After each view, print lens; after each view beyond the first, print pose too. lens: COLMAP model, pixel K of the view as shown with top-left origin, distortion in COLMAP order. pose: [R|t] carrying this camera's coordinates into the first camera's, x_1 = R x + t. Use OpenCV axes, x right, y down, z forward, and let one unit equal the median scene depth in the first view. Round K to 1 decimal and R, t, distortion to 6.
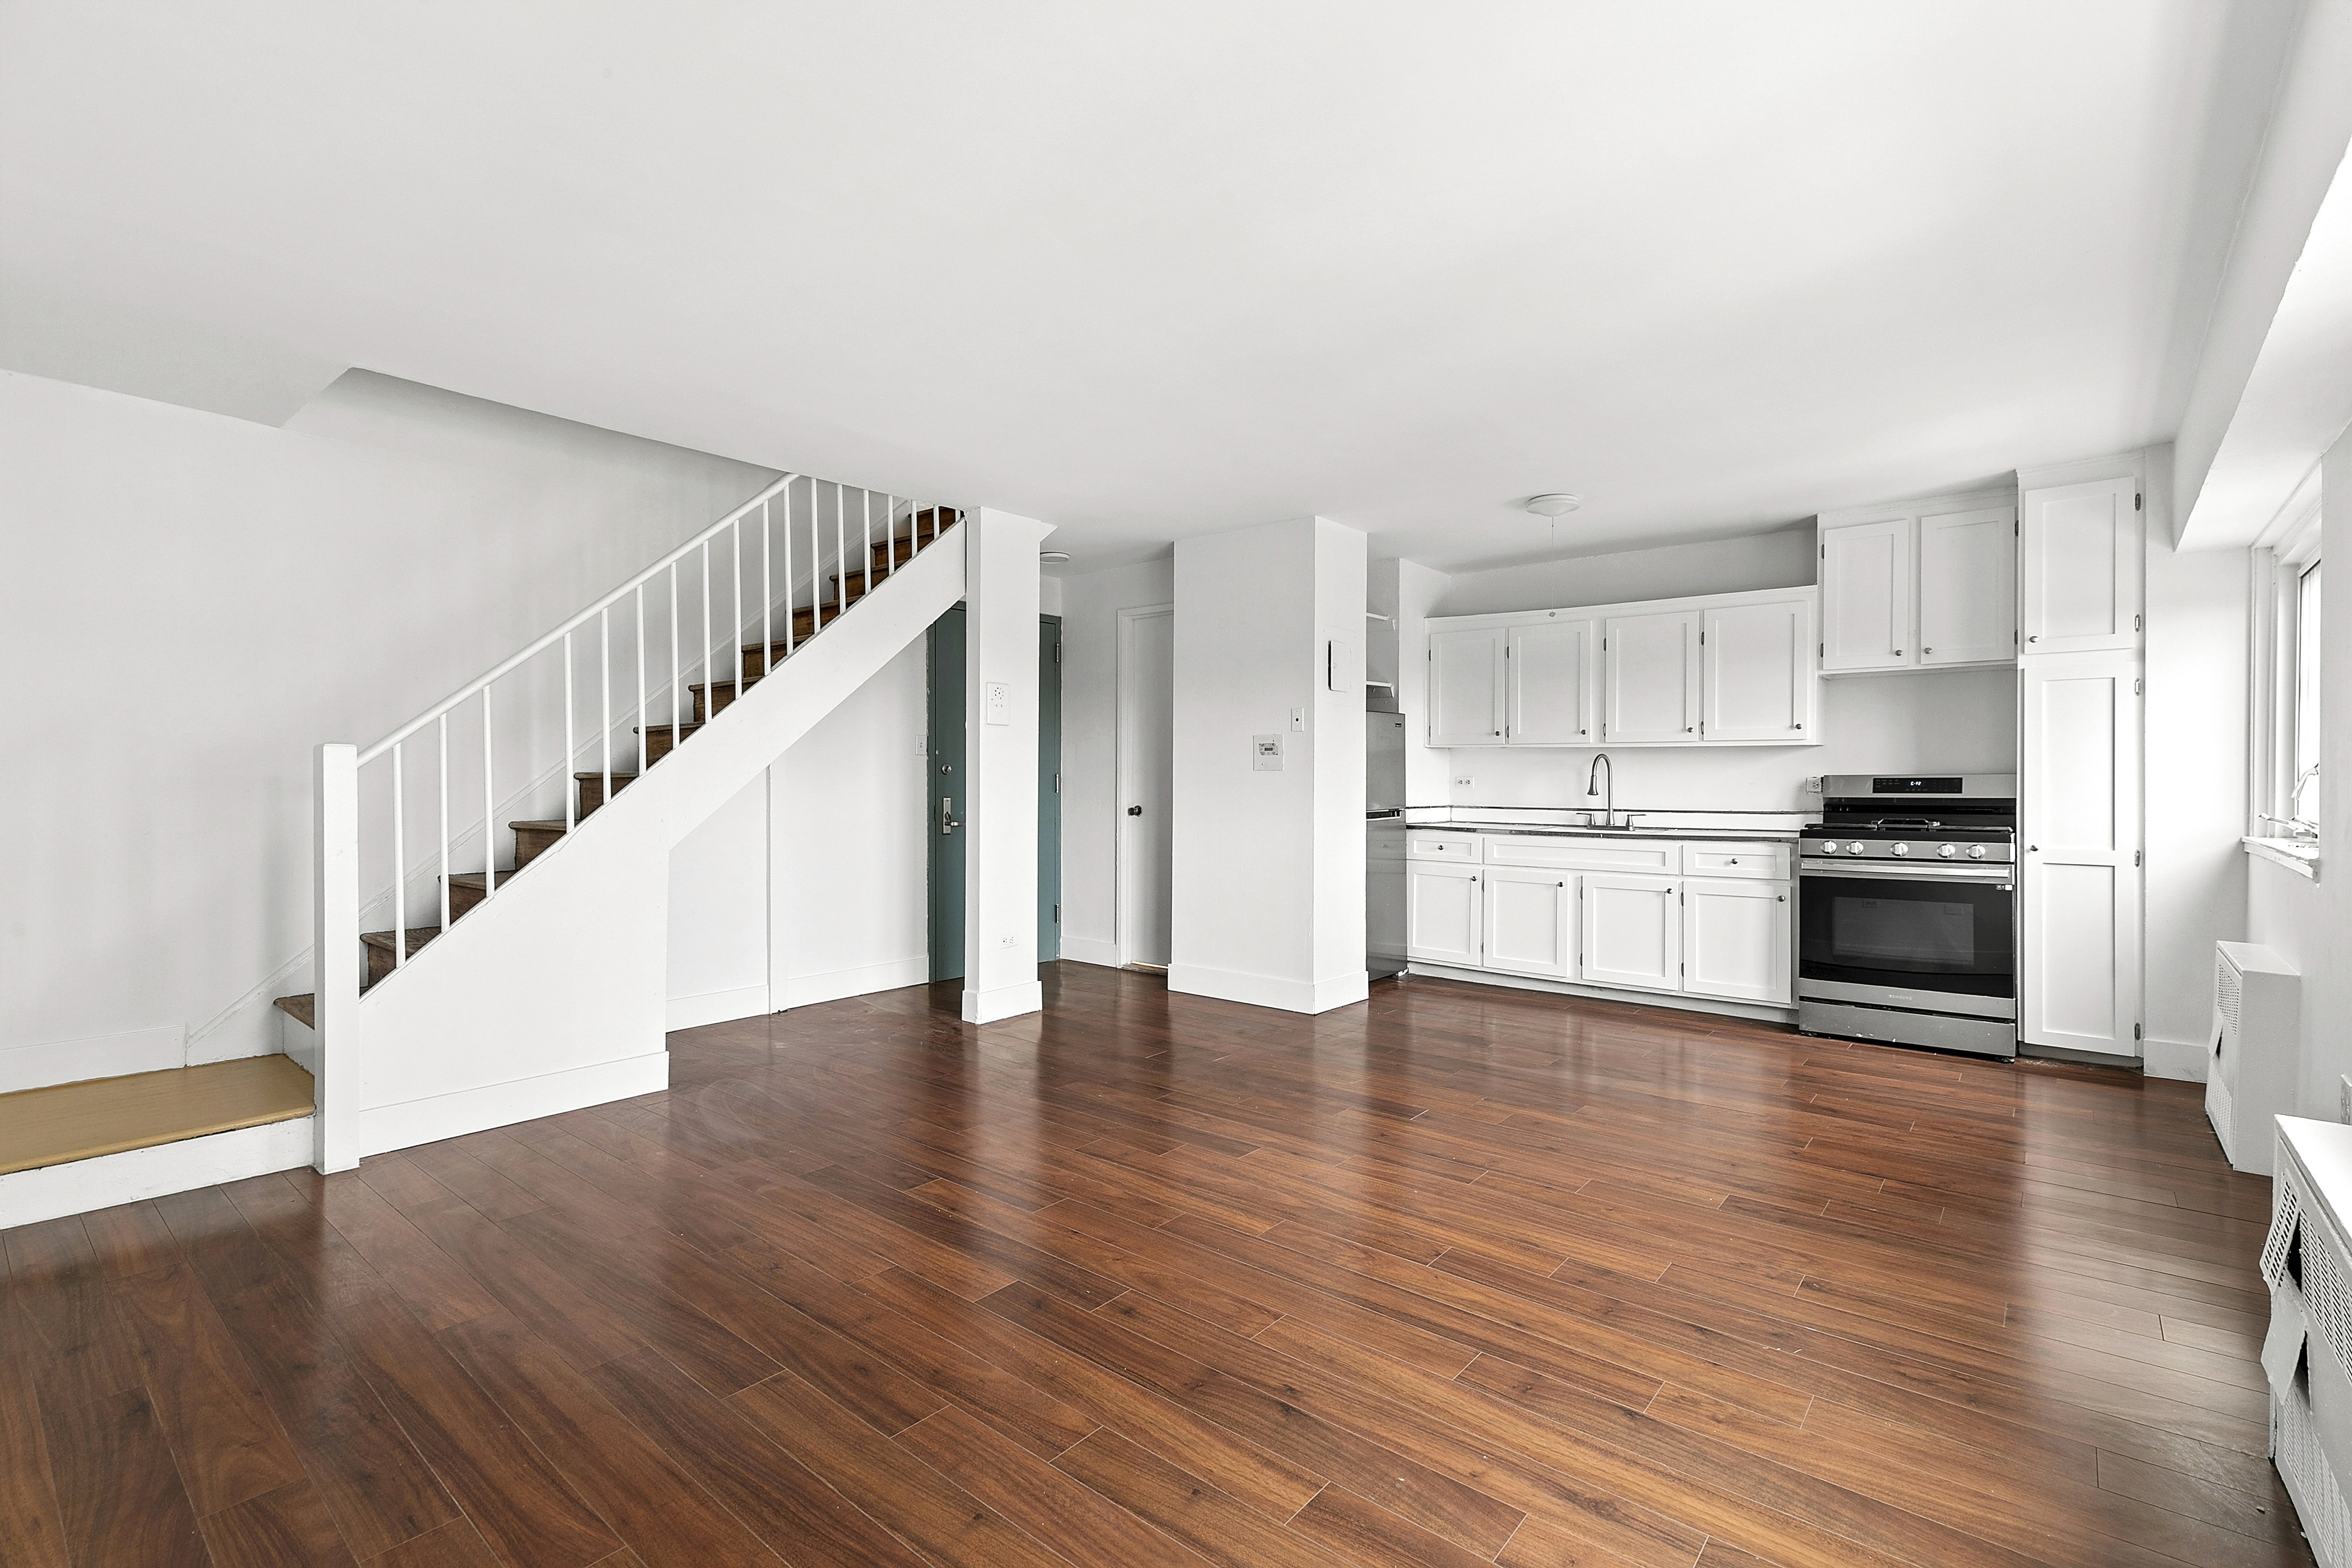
lens RADIAL K [[1064.3, 0, 1185.9], [0, 1064.3, 781.8], [0, 0, 1]] dist [0.001292, 0.000510]
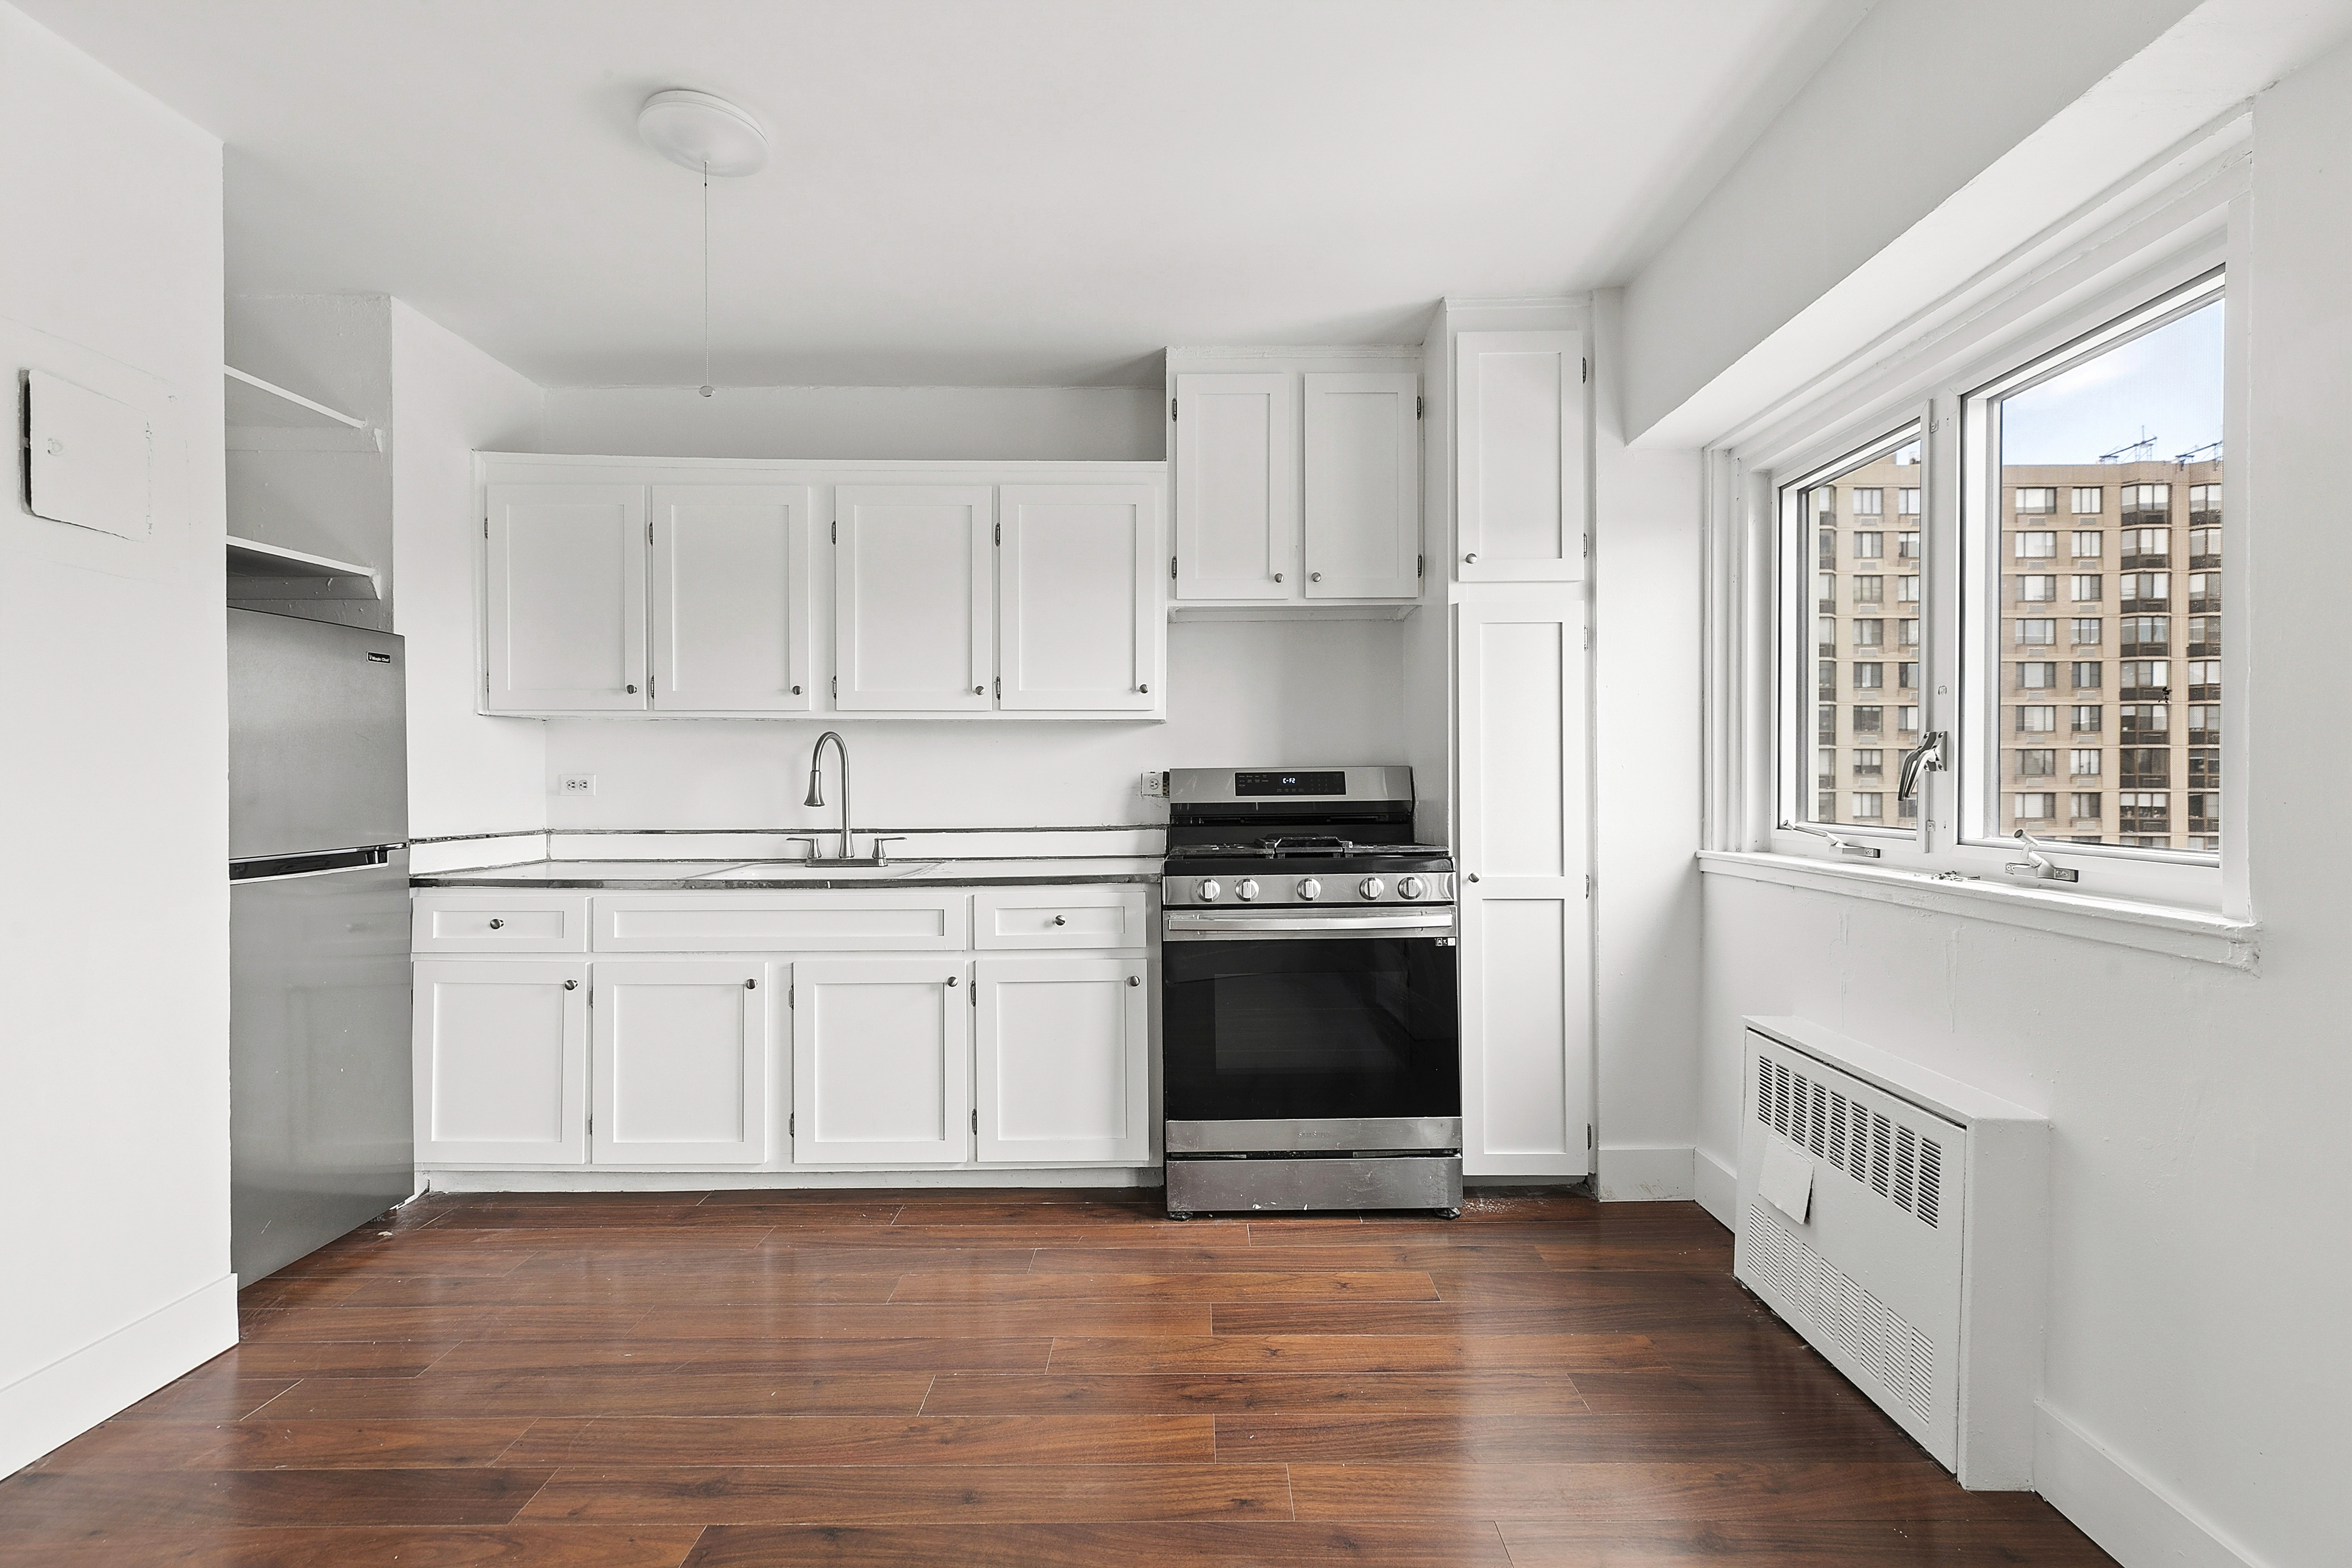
lens RADIAL K [[1064.3, 0, 1191.6], [0, 1064.3, 777.8], [0, 0, 1]] dist [0.001292, 0.000510]
pose [[0.775269, -0.004865, 0.631612, 0.205639], [0.008159, 0.999964, -0.002312, 0.000941], [-0.631578, 0.006946, 0.775281, 0.498426]]
